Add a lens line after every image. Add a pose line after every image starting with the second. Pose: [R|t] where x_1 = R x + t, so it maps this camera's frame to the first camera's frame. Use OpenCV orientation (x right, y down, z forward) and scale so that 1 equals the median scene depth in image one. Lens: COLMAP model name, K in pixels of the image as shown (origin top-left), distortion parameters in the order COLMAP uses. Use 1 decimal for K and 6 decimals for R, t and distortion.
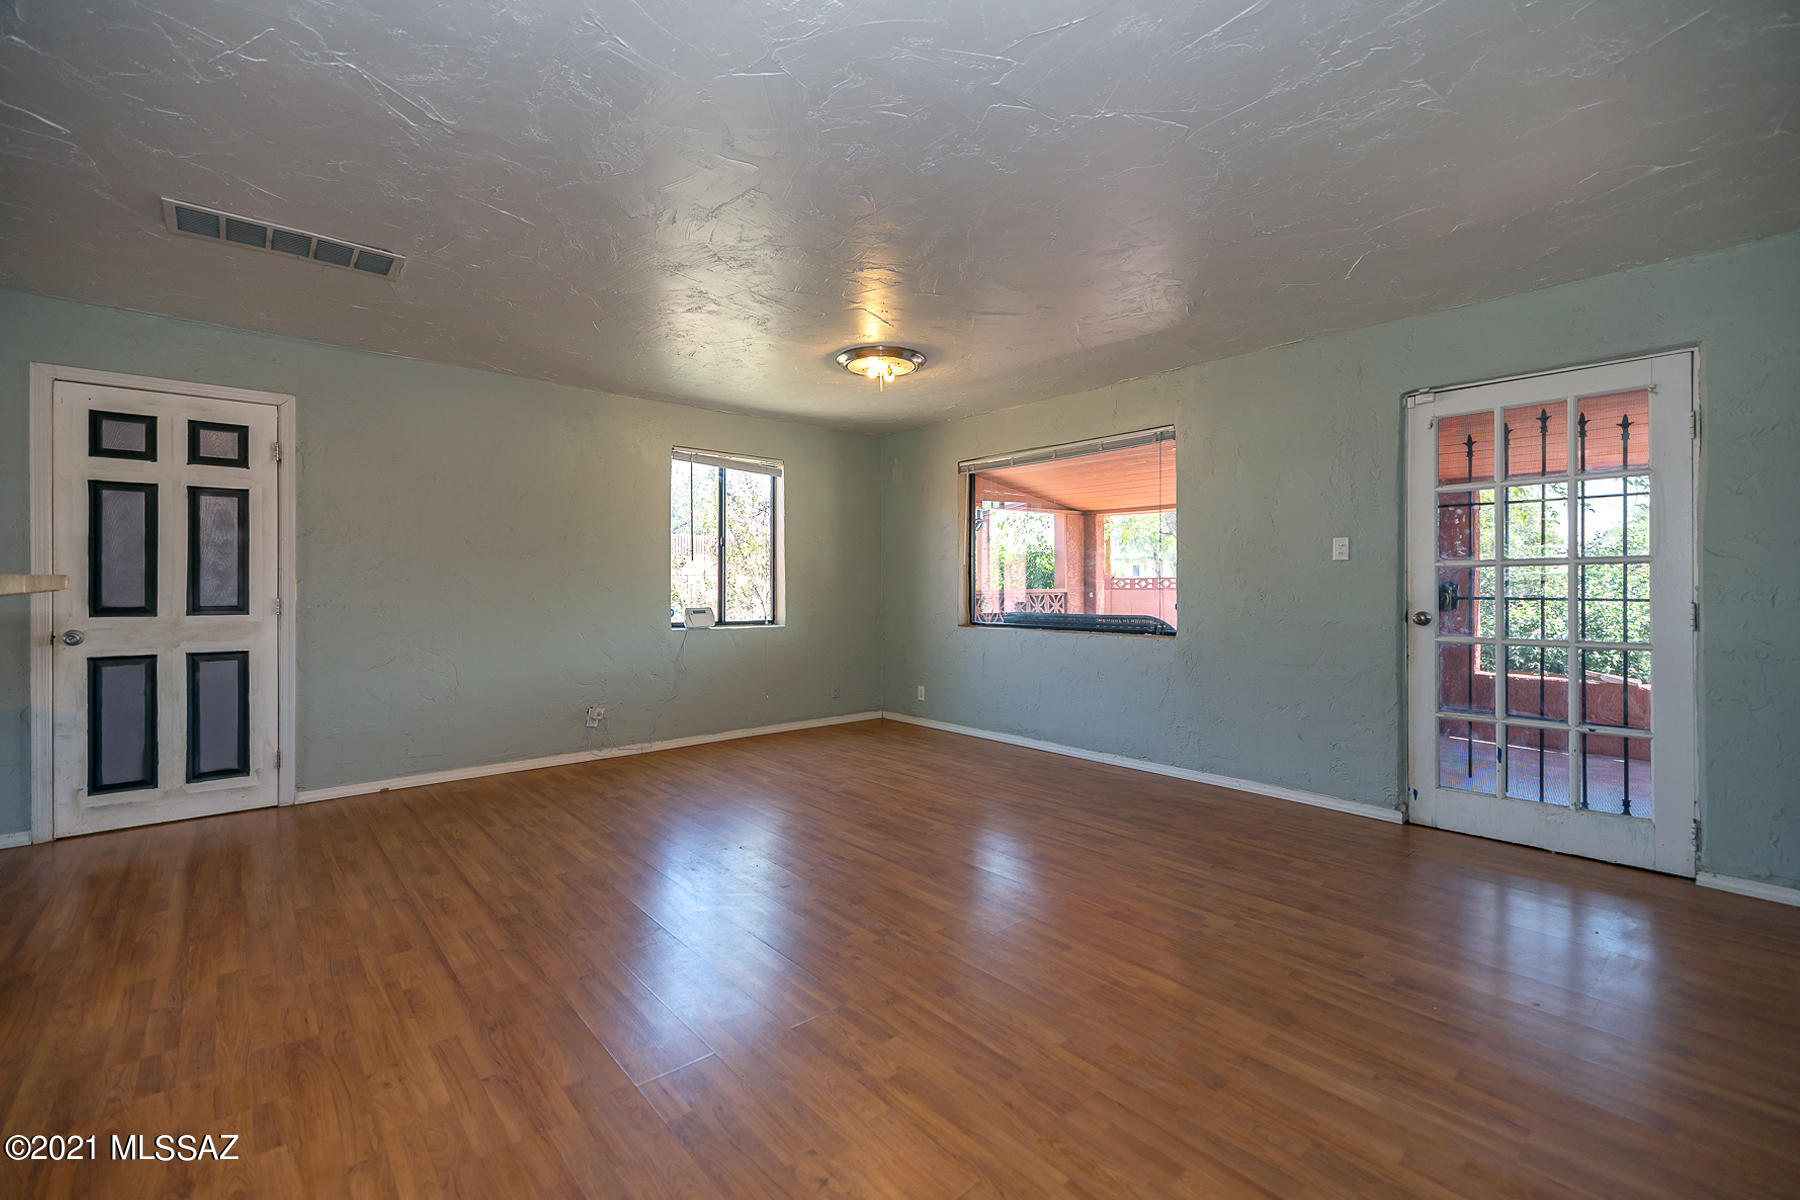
lens RADIAL K [[776.8, 0, 896.8], [0, 776.8, 586.8], [0, 0, 1]] dist [0.001274, -0.000095]
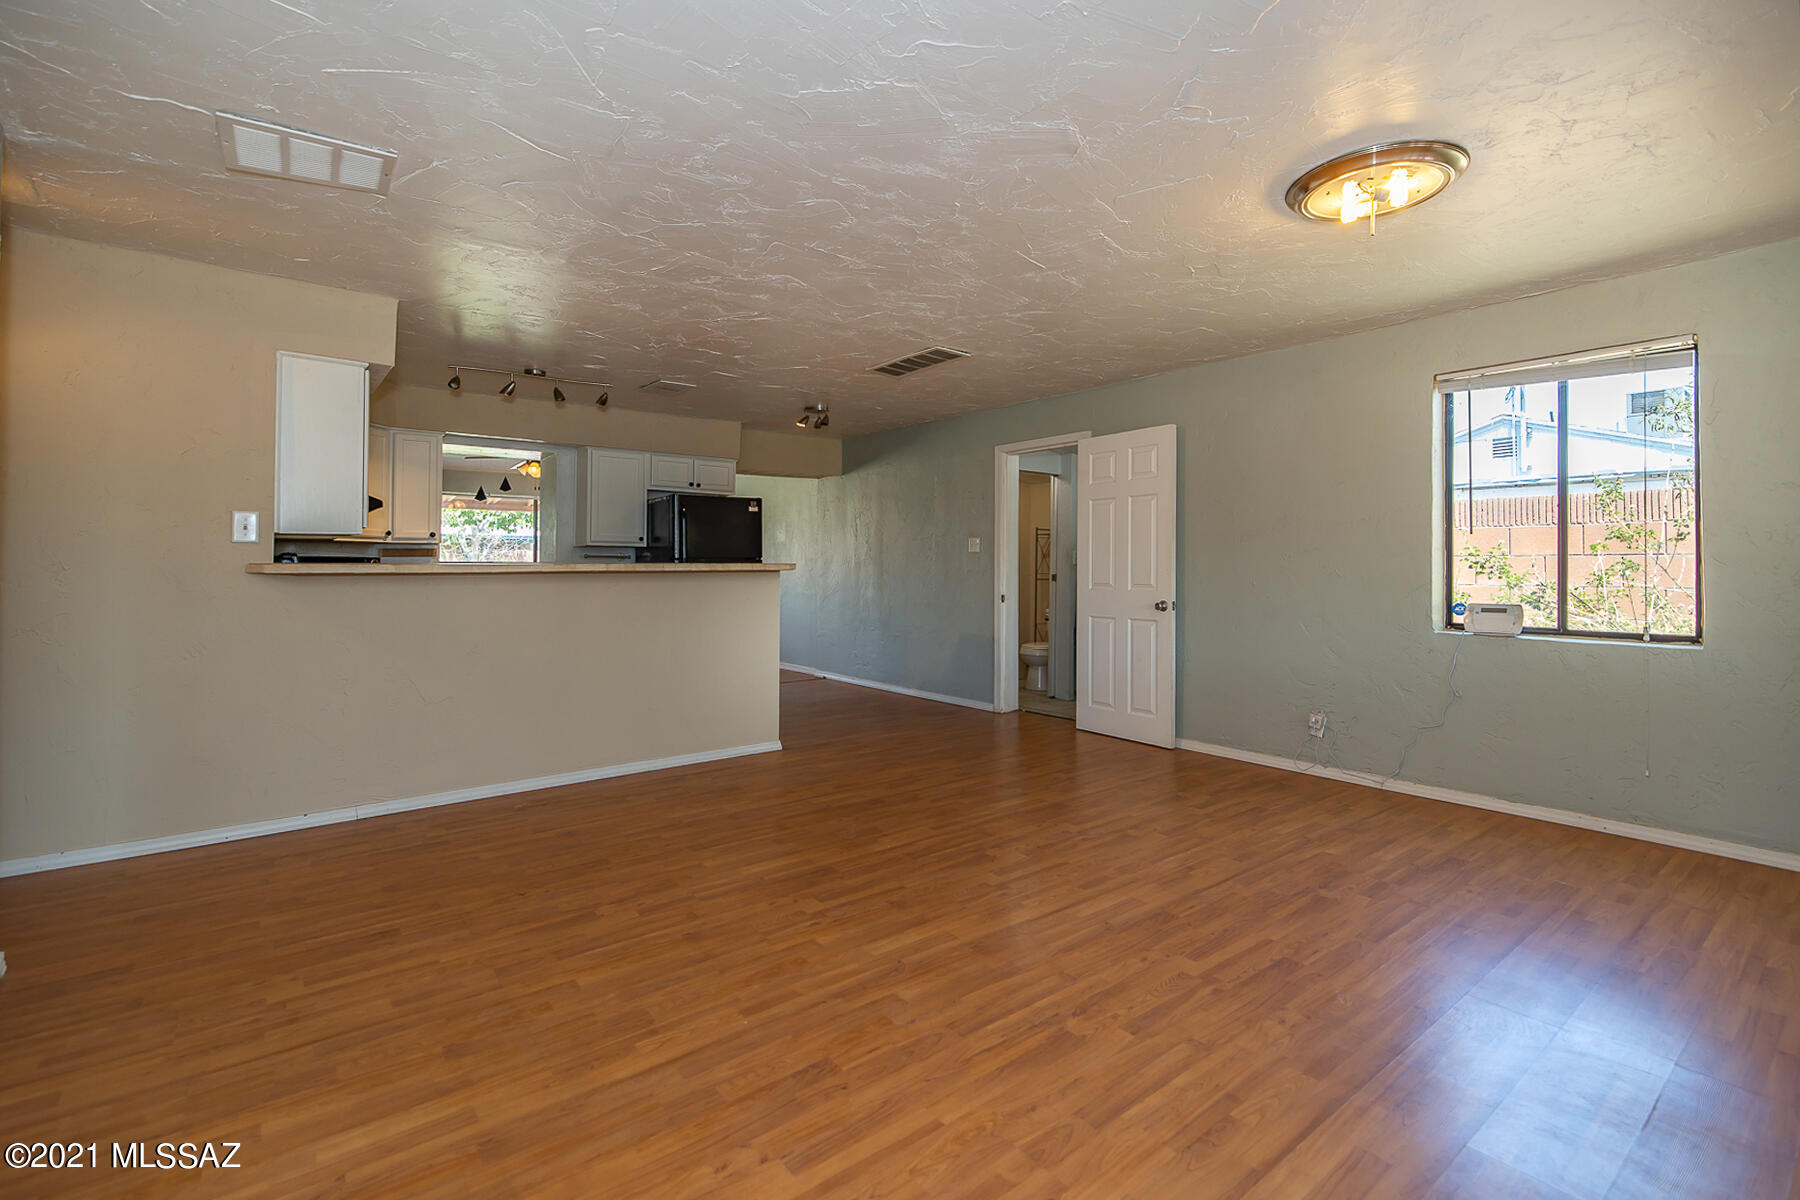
lens RADIAL K [[800.4, 0, 892.7], [0, 800.4, 563.7], [0, 0, 1]] dist [0.001214, -0.000069]
pose [[-0.065827, -0.006149, -0.997812, 0.862633], [-0.003847, 0.999975, -0.005908, -0.002843], [0.997824, 0.003449, -0.065849, 0.990890]]
